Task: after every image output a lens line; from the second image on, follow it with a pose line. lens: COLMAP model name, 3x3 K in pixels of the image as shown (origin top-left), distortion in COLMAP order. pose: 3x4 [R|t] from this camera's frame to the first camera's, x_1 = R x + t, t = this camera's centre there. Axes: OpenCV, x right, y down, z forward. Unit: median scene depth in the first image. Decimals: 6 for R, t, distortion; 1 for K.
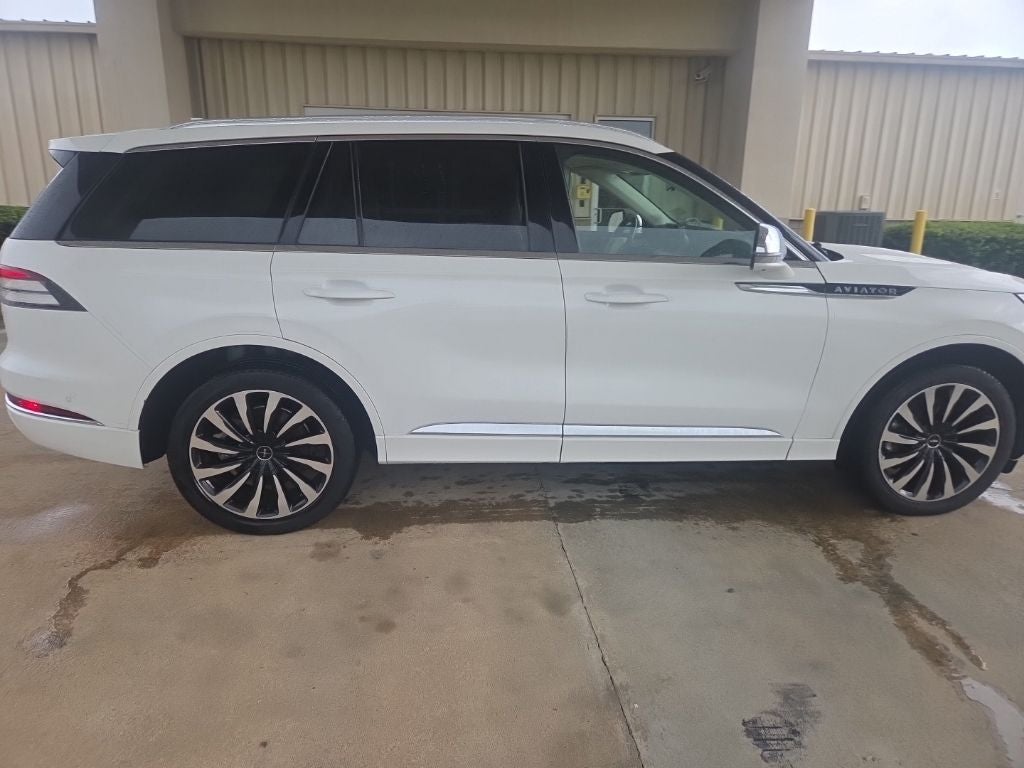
lens RADIAL K [[678.2, 0, 496.6], [0, 678.2, 372.2], [0, 0, 1]] dist [0.072319, -0.061521]
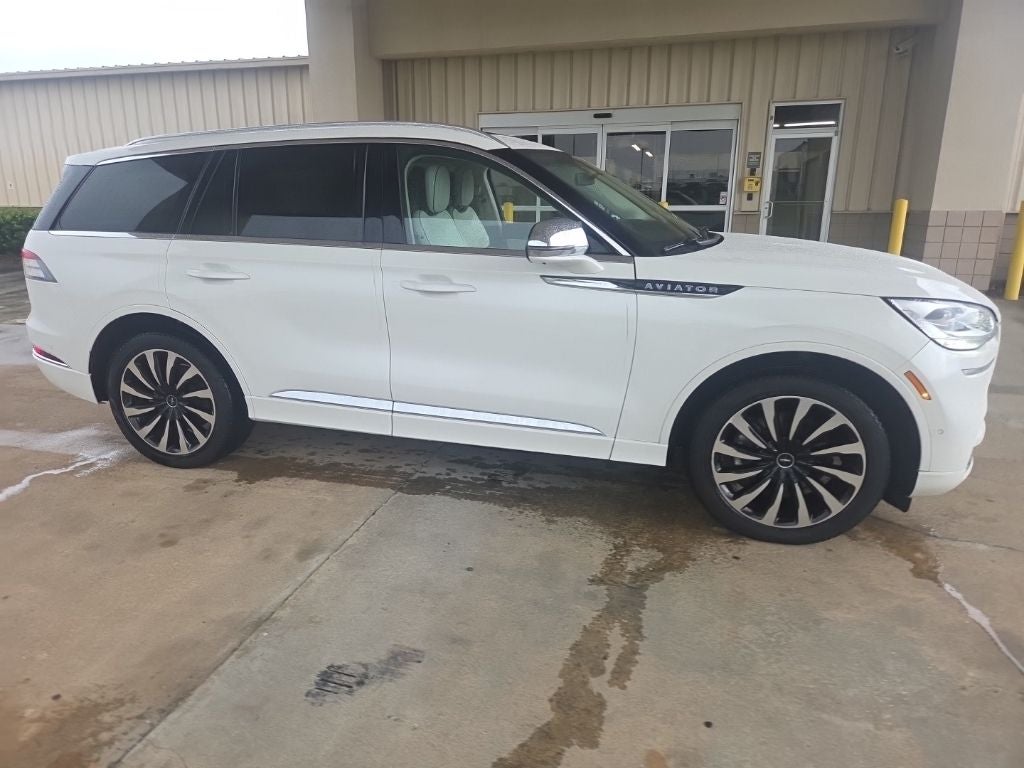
lens RADIAL K [[667.4, 0, 483.1], [0, 667.4, 374.8], [0, 0, 1]] dist [0.069694, -0.059304]
pose [[0.932190, 0.078085, -0.353448, 0.607805], [-0.075295, 0.996926, 0.021659, -0.000015], [0.354053, 0.006423, 0.935203, 0.045466]]
